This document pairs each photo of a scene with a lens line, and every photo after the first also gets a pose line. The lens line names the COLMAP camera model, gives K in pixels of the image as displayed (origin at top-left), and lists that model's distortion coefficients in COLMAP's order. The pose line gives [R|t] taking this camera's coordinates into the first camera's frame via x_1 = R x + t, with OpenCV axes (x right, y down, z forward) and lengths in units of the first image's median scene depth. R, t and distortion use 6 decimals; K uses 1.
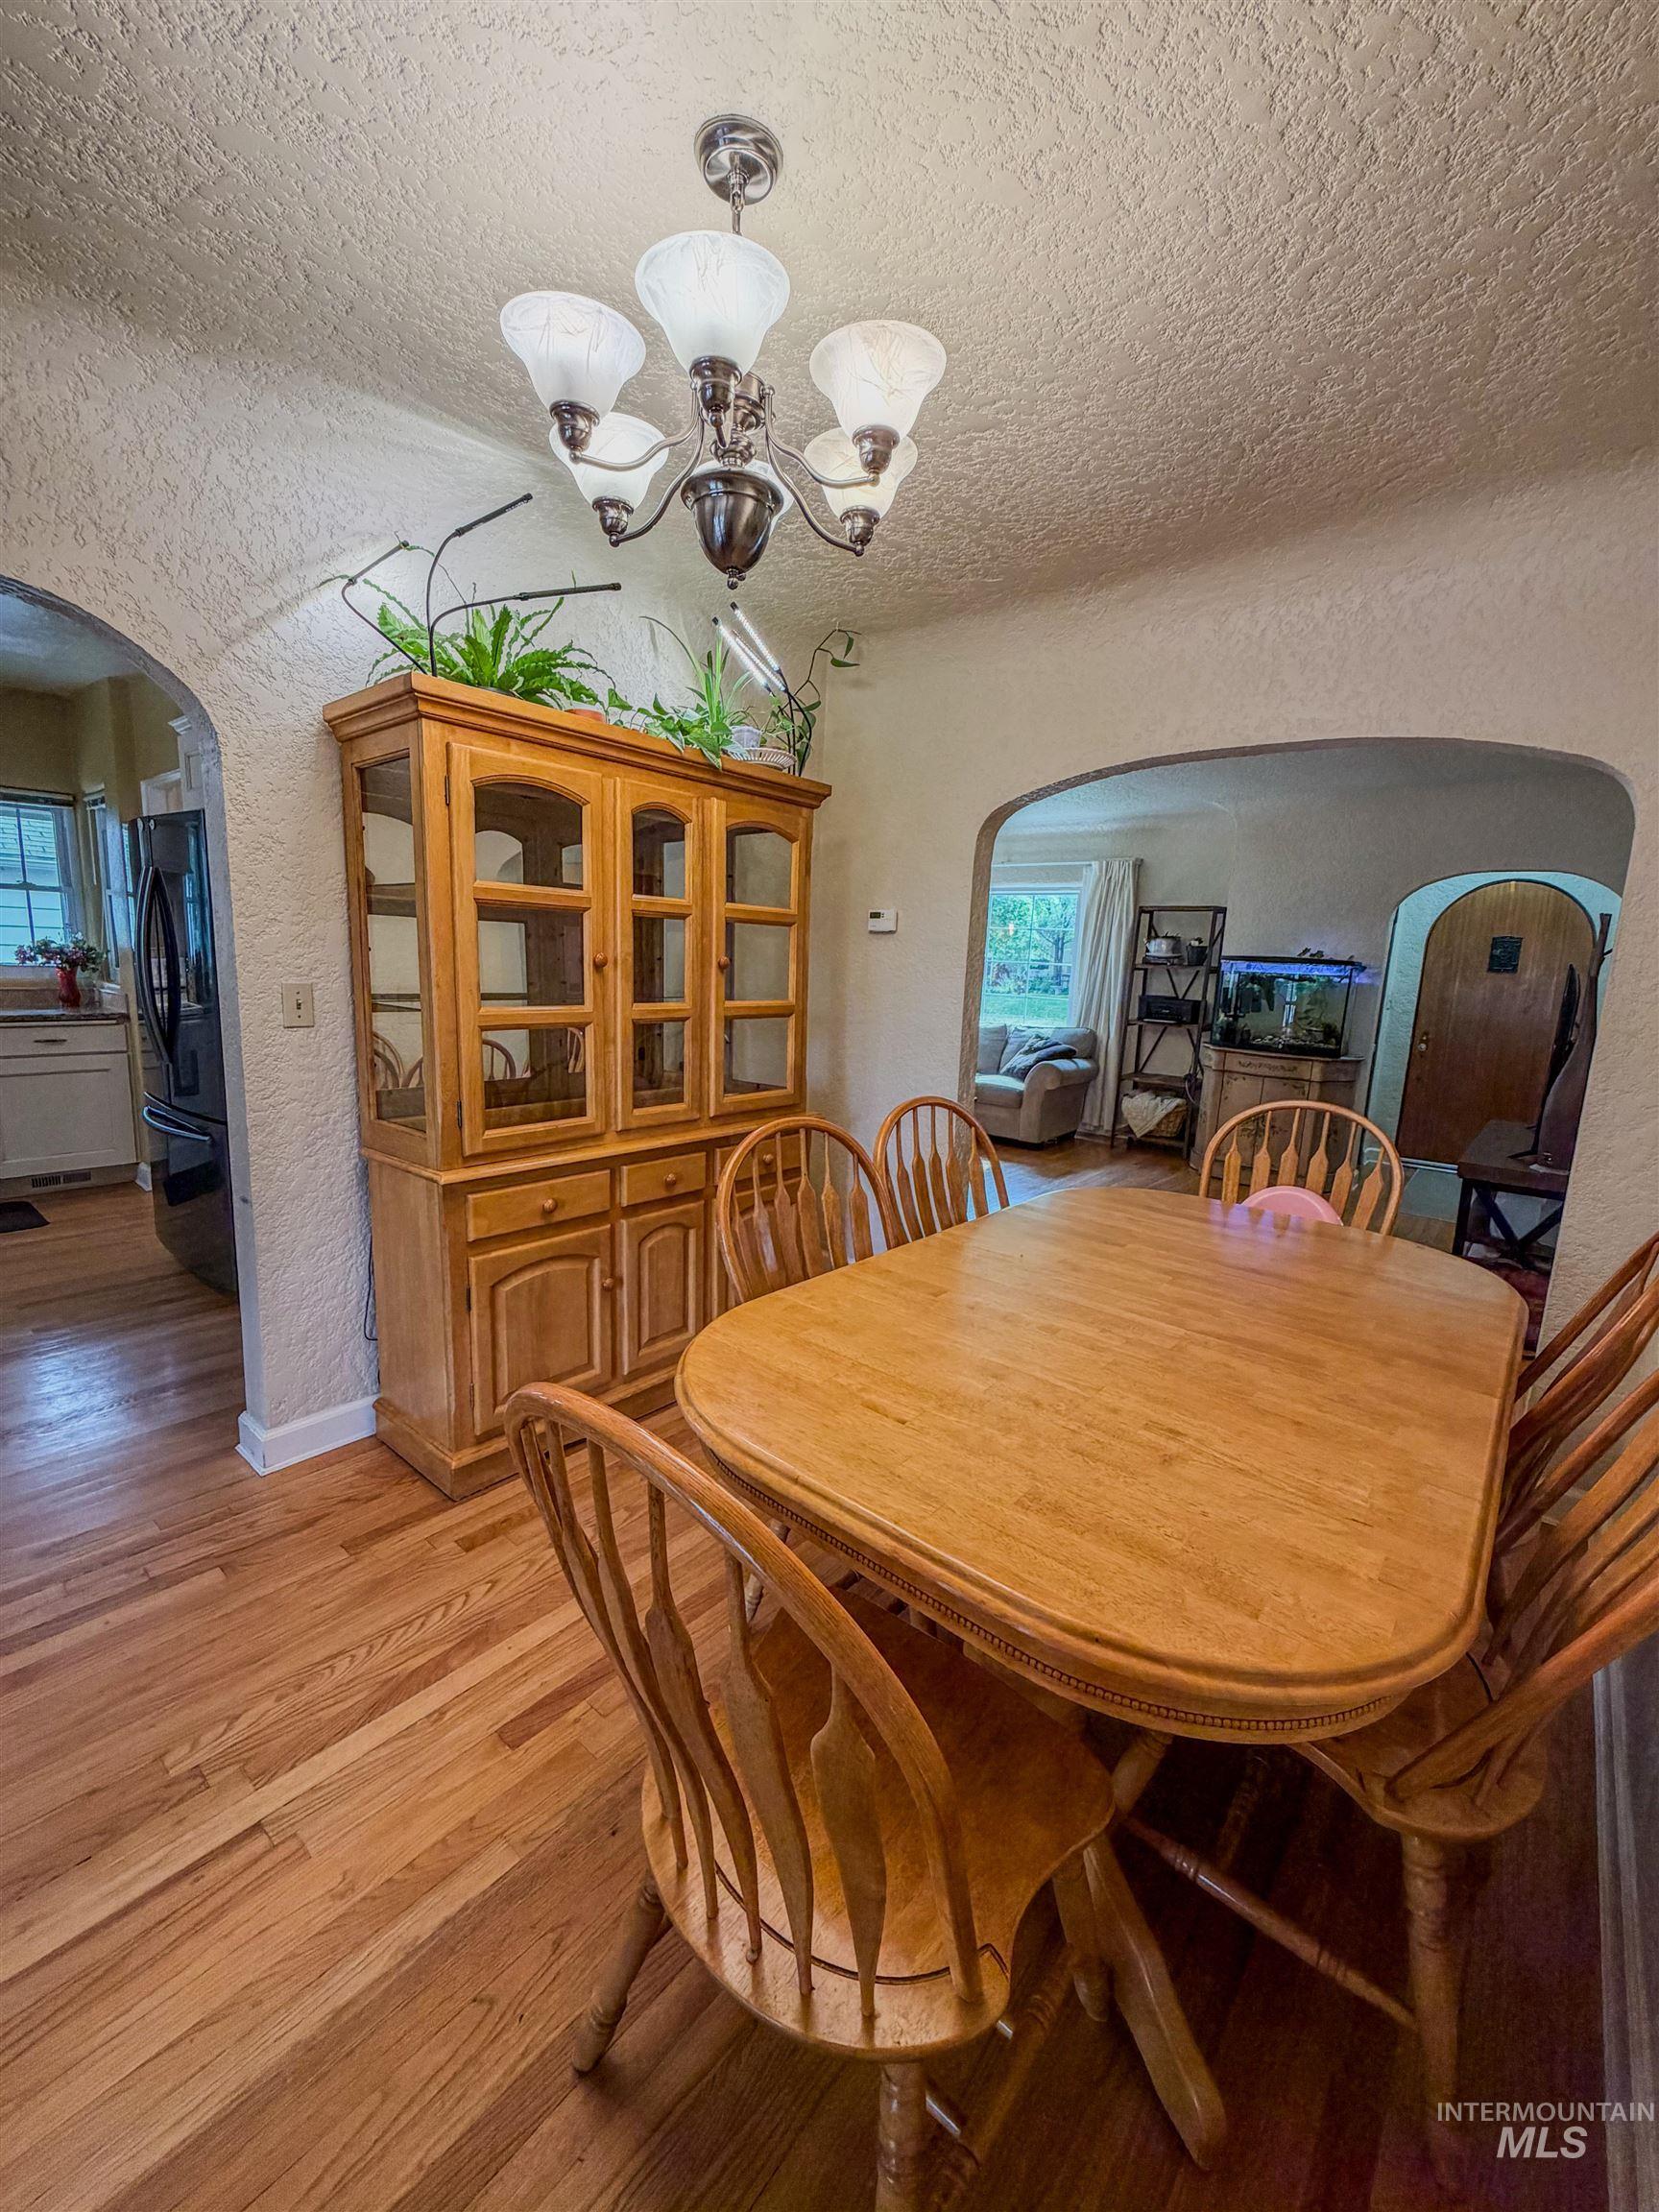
lens RADIAL K [[891.0, 0, 810.6], [0, 891.0, 1105.2], [0, 0, 1]] dist [-0.002111, 0.000070]
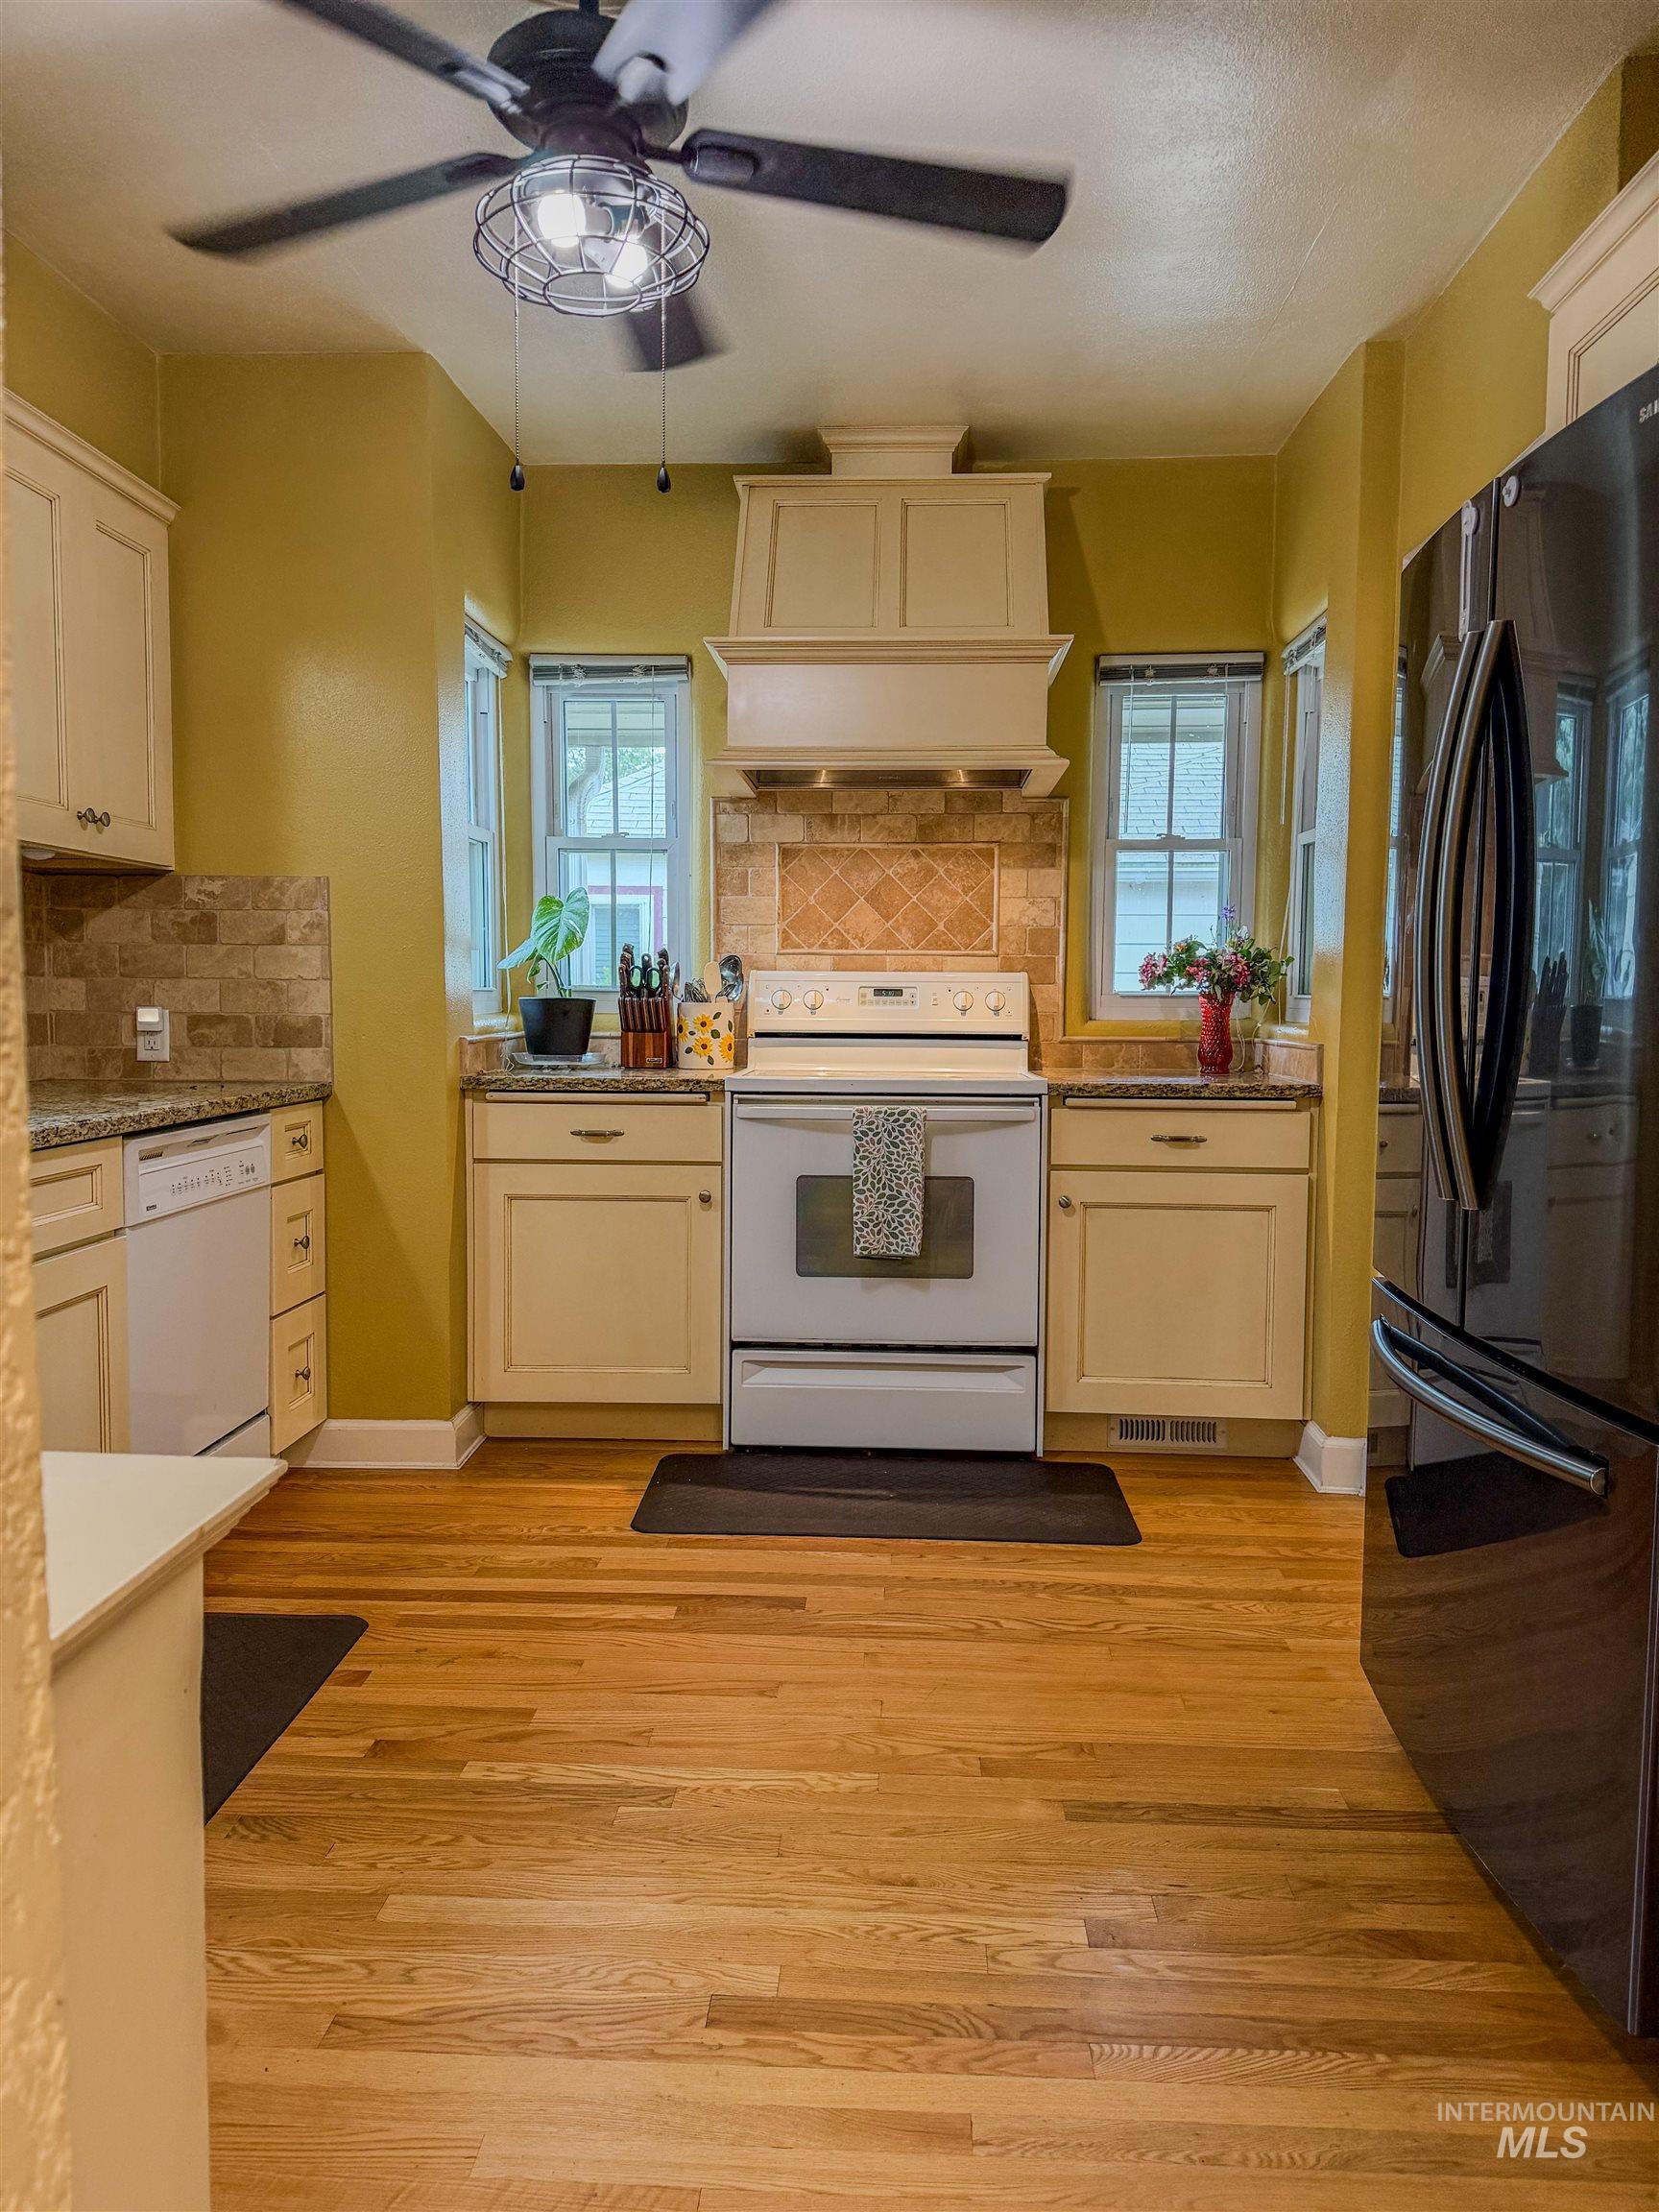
lens RADIAL K [[1559.3, 0, 829.2], [0, 1559.3, 1107.5], [0, 0, 1]] dist [-0.003673, -0.002824]
pose [[0.613488, 0.022114, -0.789394, -0.292158], [-0.115374, 0.991392, -0.061891, -0.014237], [0.781231, 0.129045, 0.610759, 0.320046]]
